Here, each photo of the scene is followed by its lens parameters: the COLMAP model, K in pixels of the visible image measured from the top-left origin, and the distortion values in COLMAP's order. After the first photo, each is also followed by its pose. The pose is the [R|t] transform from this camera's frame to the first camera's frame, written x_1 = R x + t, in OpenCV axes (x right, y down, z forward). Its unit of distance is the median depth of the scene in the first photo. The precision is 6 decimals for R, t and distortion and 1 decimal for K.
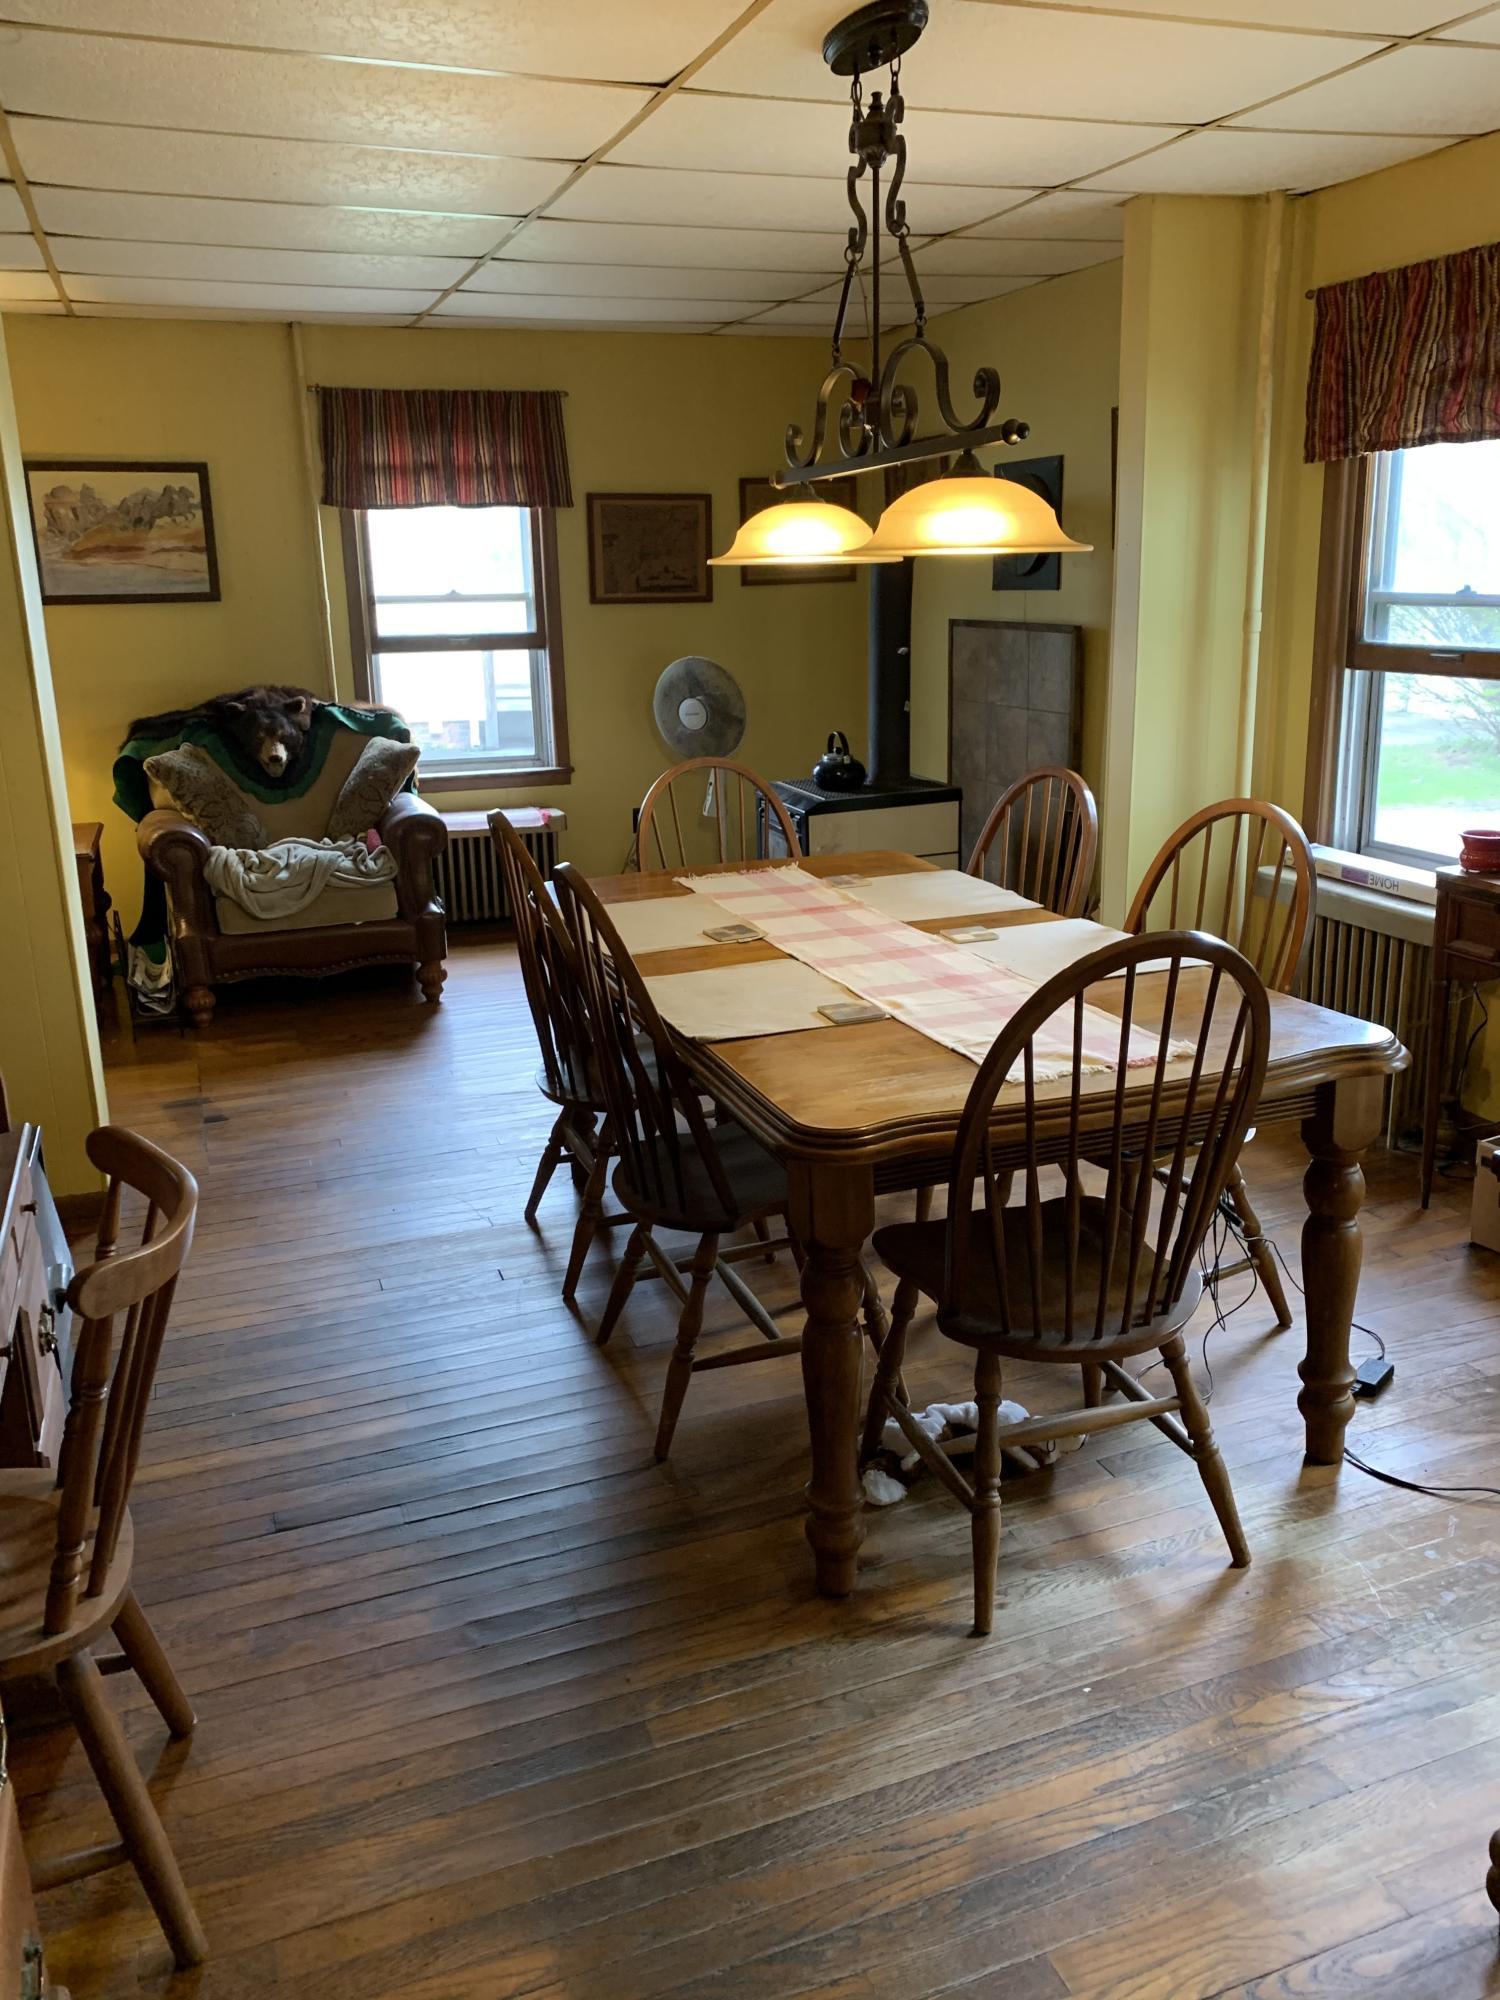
lens RADIAL K [[1535.8, 0, 745.4], [0, 1535.8, 980.5], [0, 0, 1]] dist [0.040226, -0.008898]
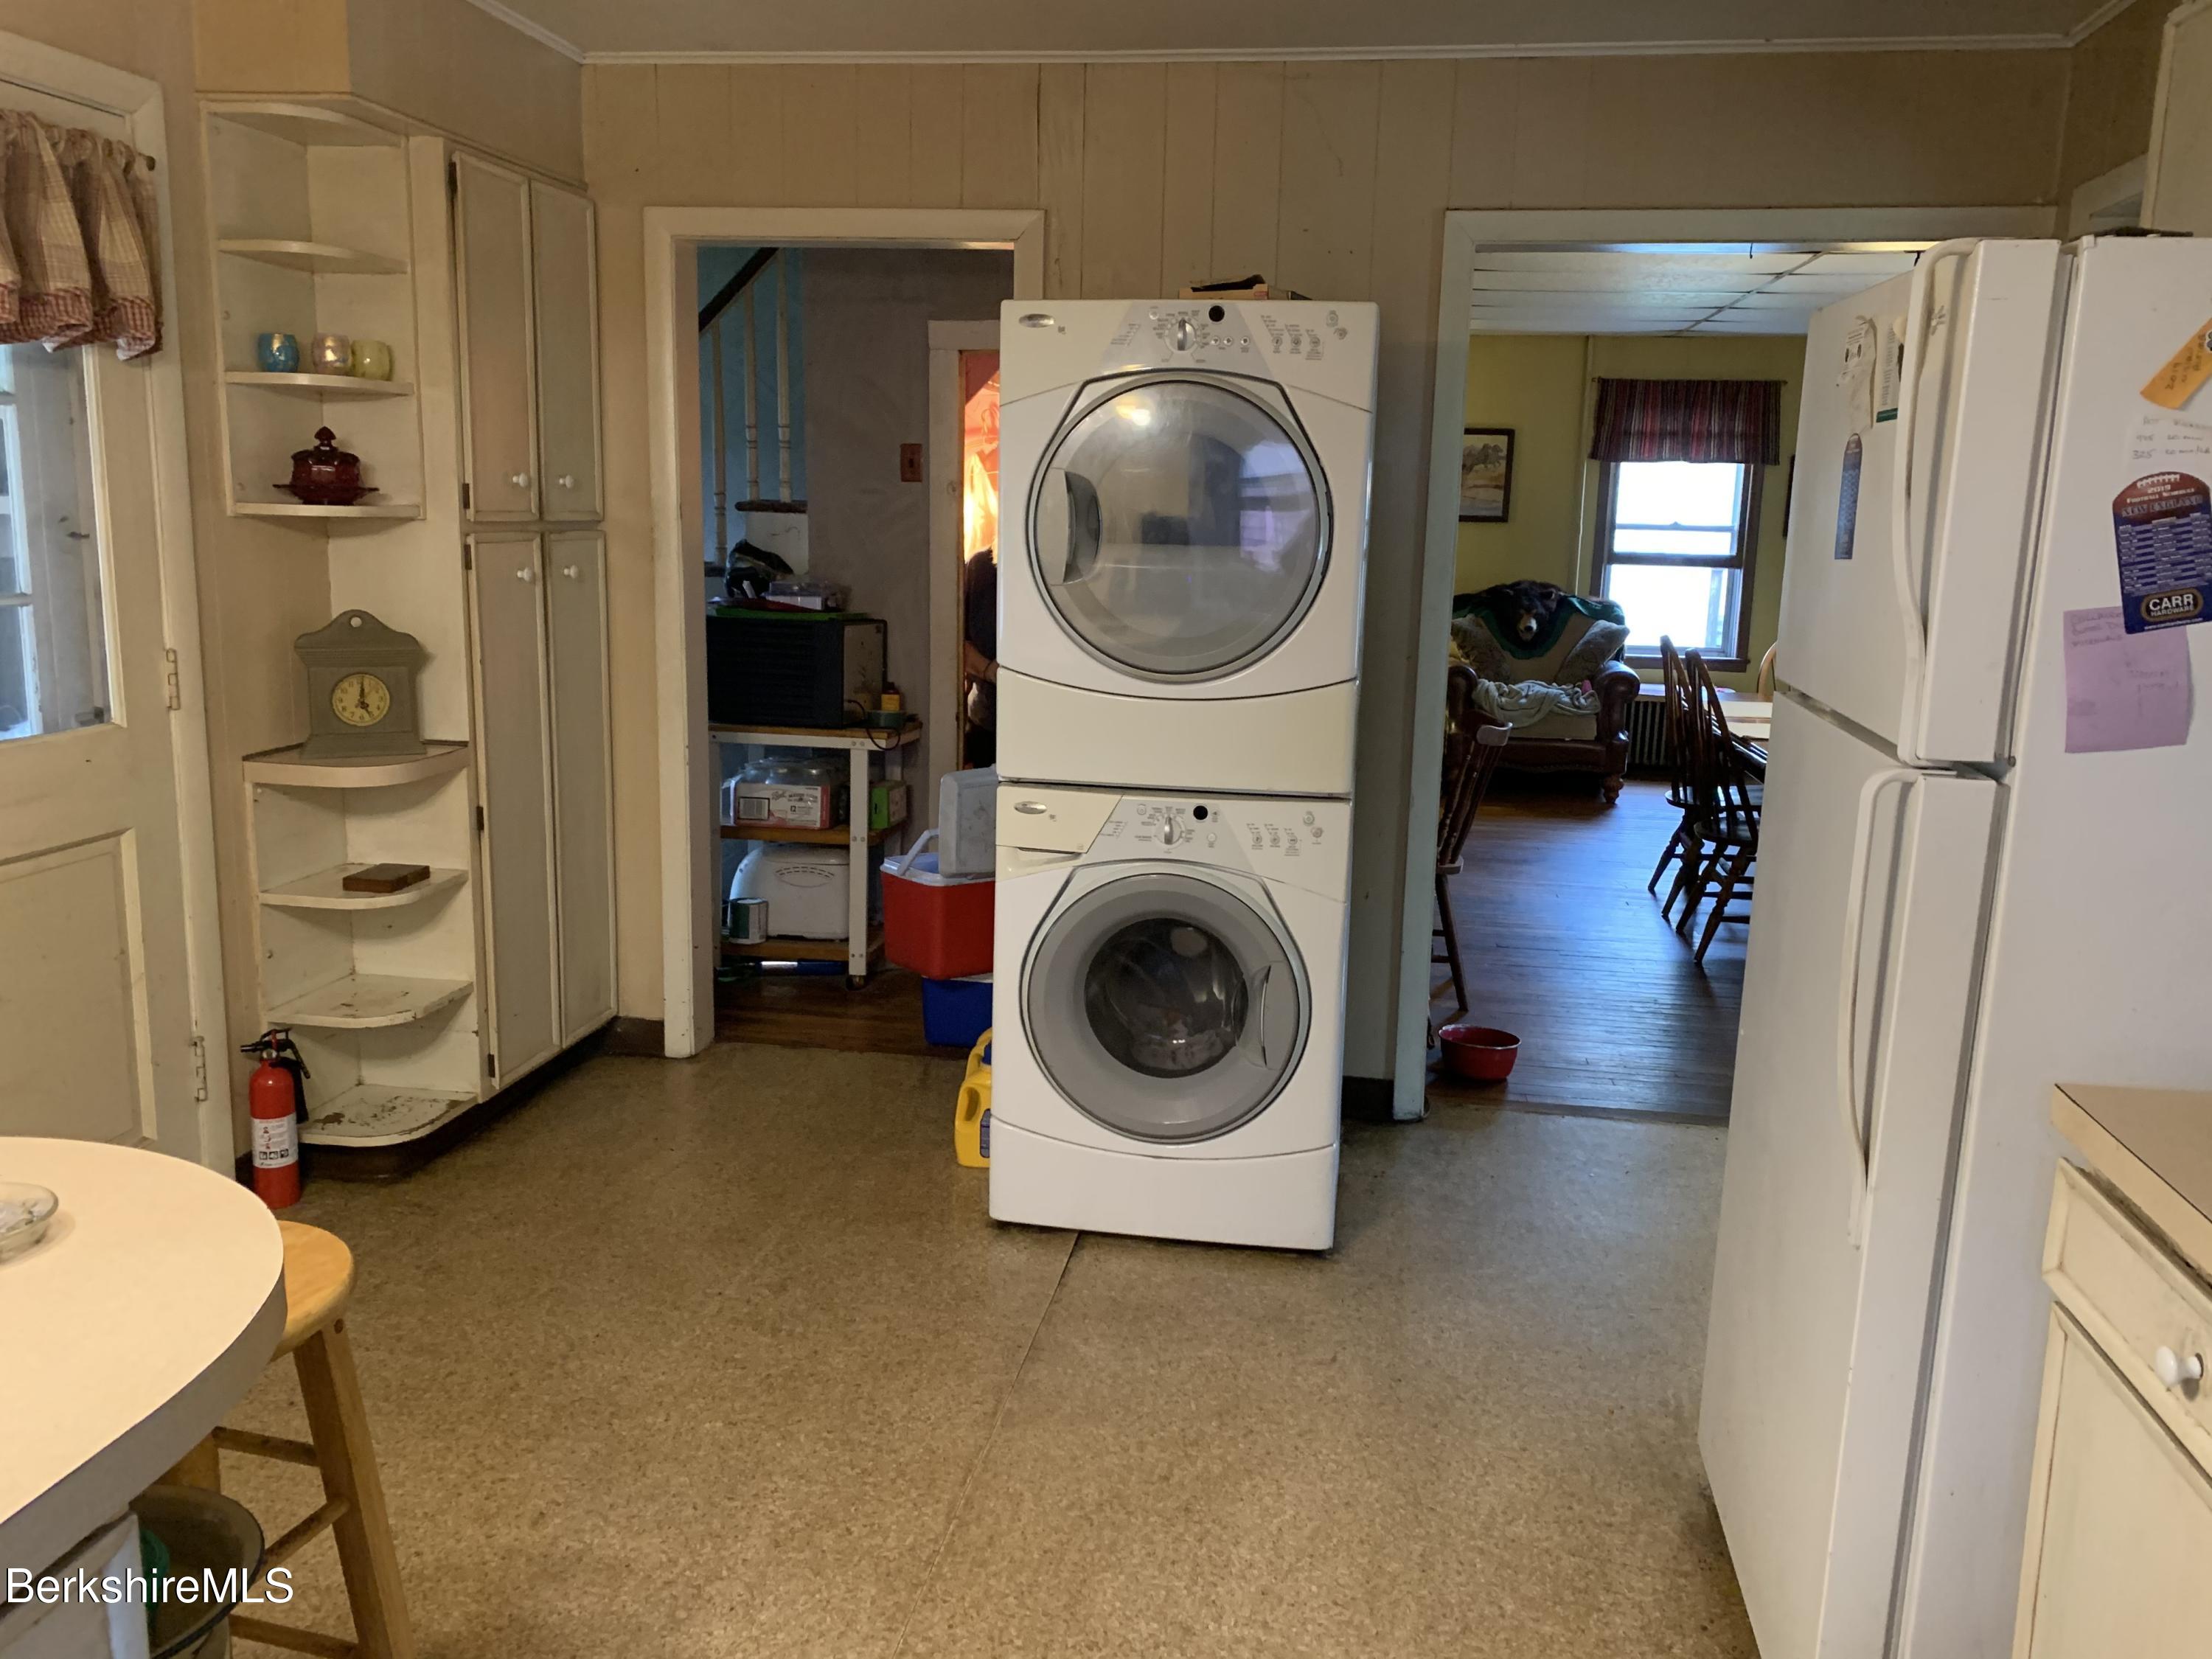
lens RADIAL K [[1698.6, 0, 1116.2], [0, 1698.6, 812.6], [0, 0, 1]] dist [0.040226, -0.008898]
pose [[0.870651, 0.129931, -0.474432, 0.136922], [-0.168514, 0.984907, -0.039516, 0.150762], [0.462137, 0.114353, 0.879405, -0.553681]]
